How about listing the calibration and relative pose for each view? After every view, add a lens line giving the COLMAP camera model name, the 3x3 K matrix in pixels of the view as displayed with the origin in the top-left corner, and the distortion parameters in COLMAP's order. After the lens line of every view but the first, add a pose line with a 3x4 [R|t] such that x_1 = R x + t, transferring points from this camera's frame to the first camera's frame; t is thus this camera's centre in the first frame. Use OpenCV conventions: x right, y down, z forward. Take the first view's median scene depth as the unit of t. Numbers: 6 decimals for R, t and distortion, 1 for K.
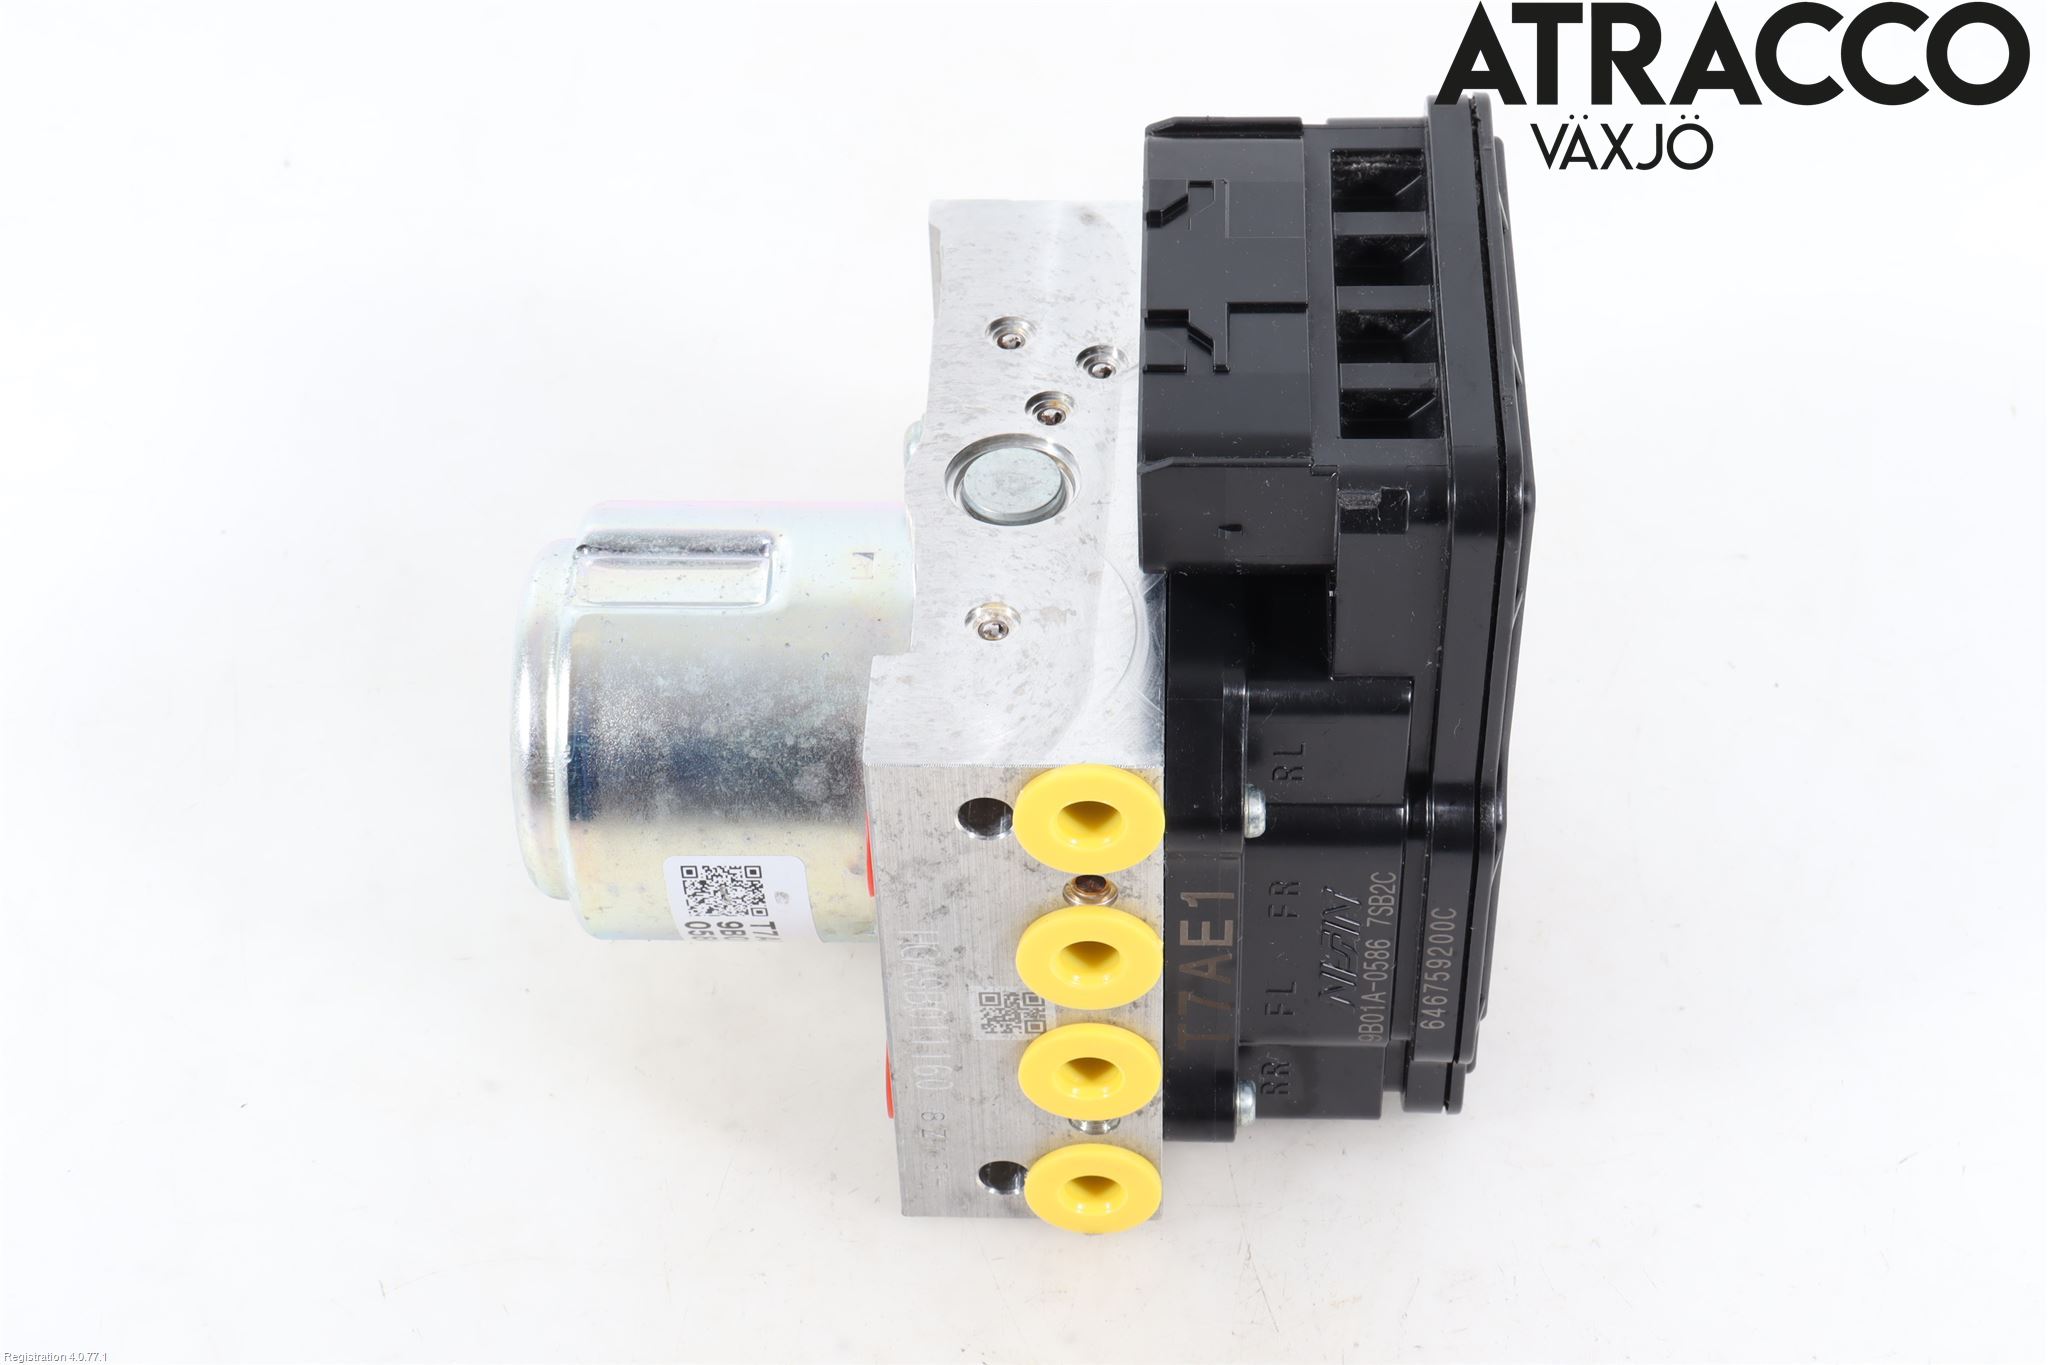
lens RADIAL K [[3504.7, 0, 1024.0], [0, 3504.7, 682.5], [0, 0, 1]] dist [0.026403, 0.008911]
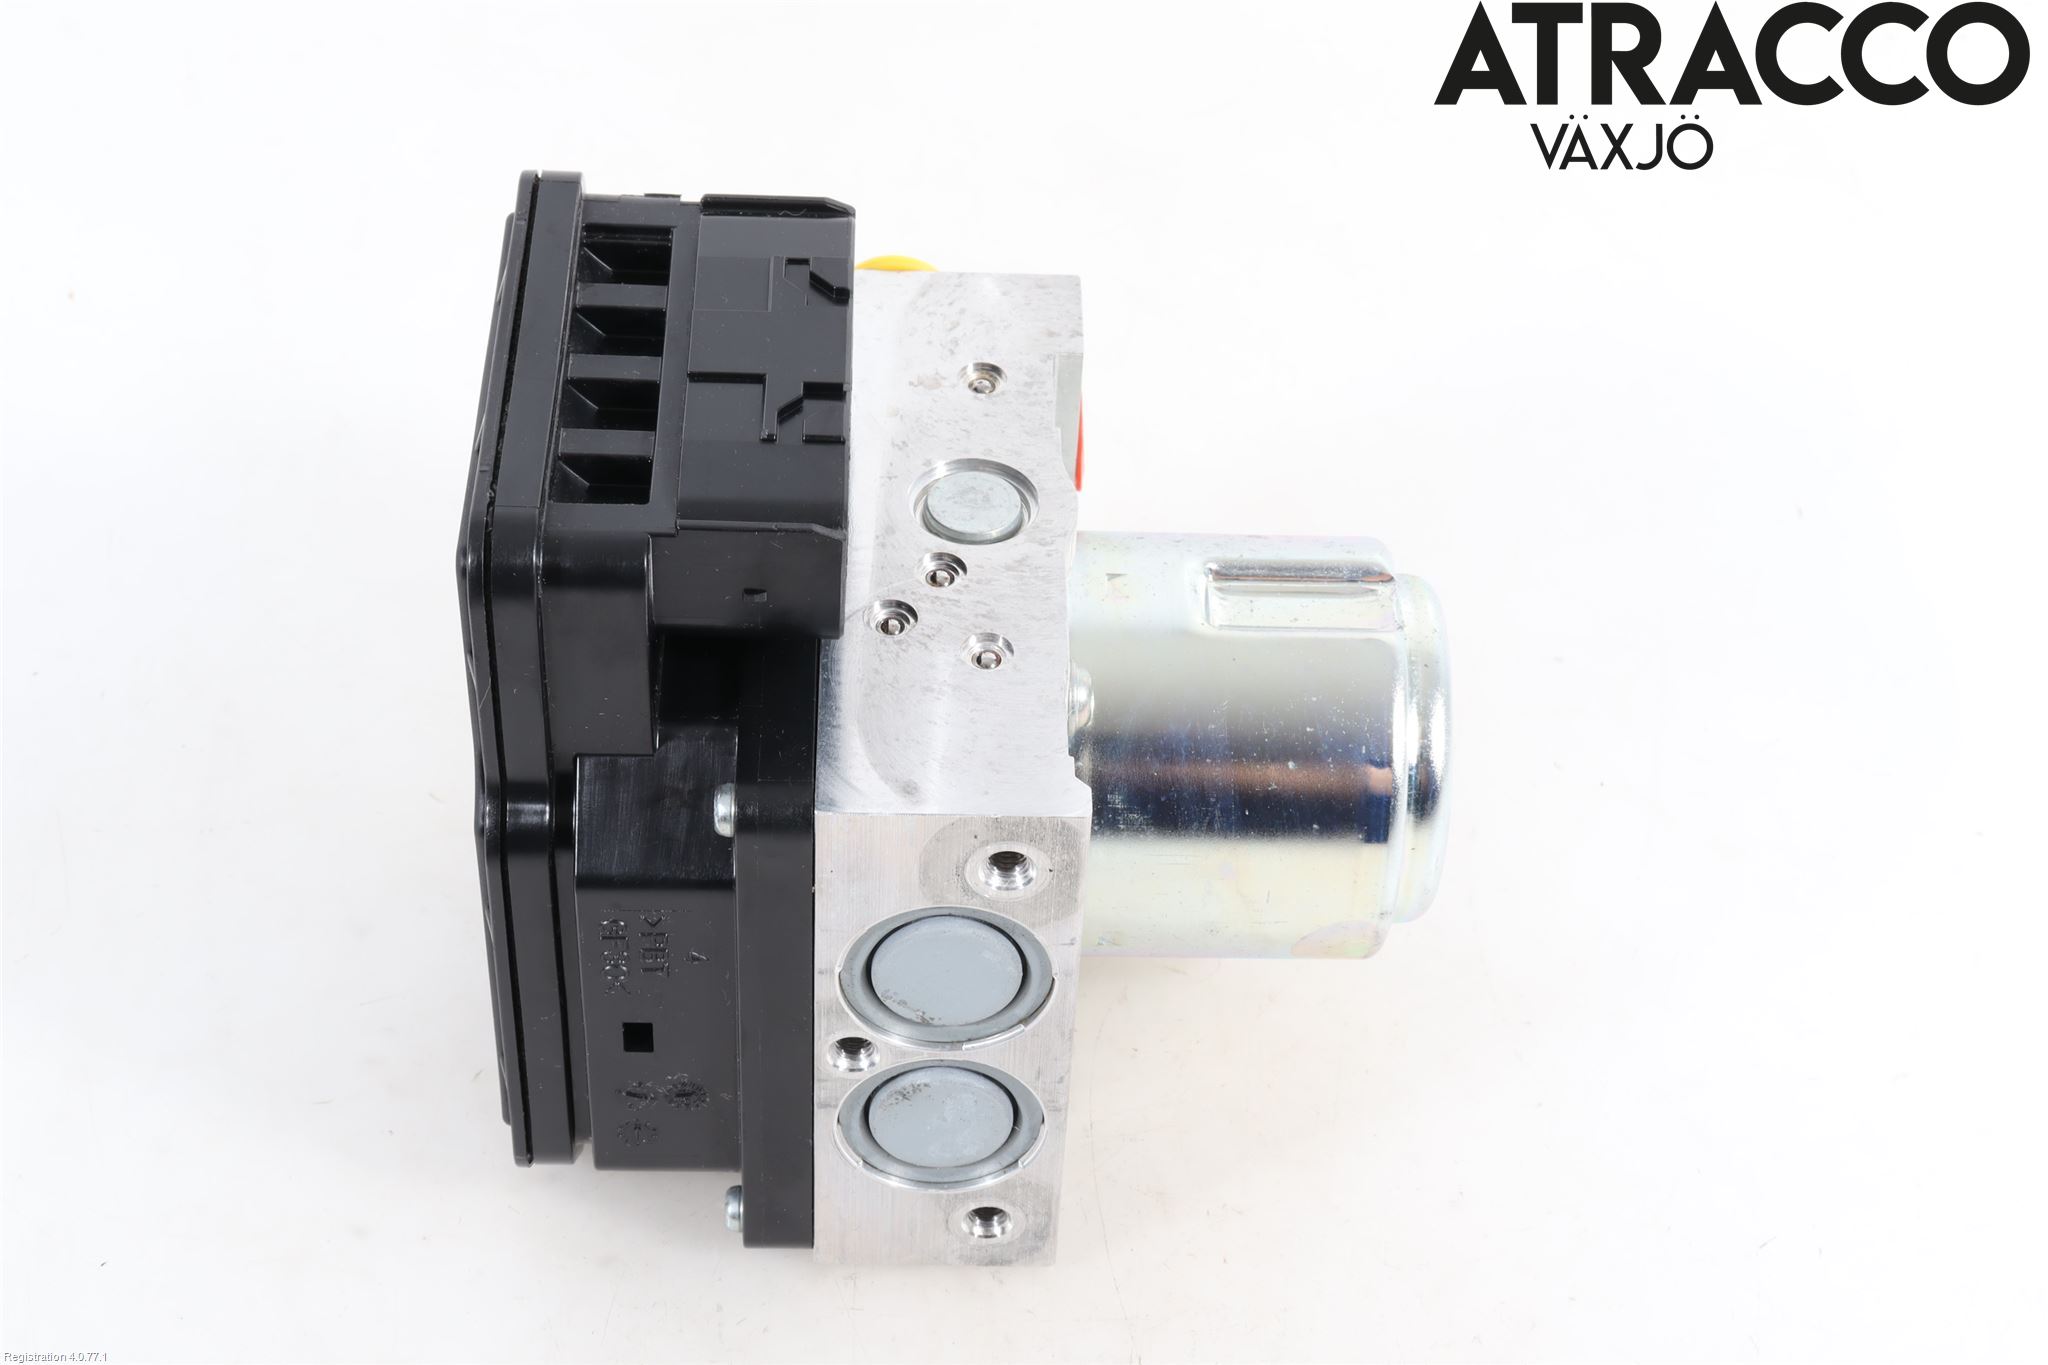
lens RADIAL K [[3504.7, 0, 1024.0], [0, 3504.7, 682.5], [0, 0, 1]] dist [0.026403, 0.008911]
pose [[-0.998007, 0.014651, -0.061377, 0.046681], [-0.060655, 0.045454, 0.997123, -1.096952], [0.017398, 0.998859, -0.044475, 1.106241]]
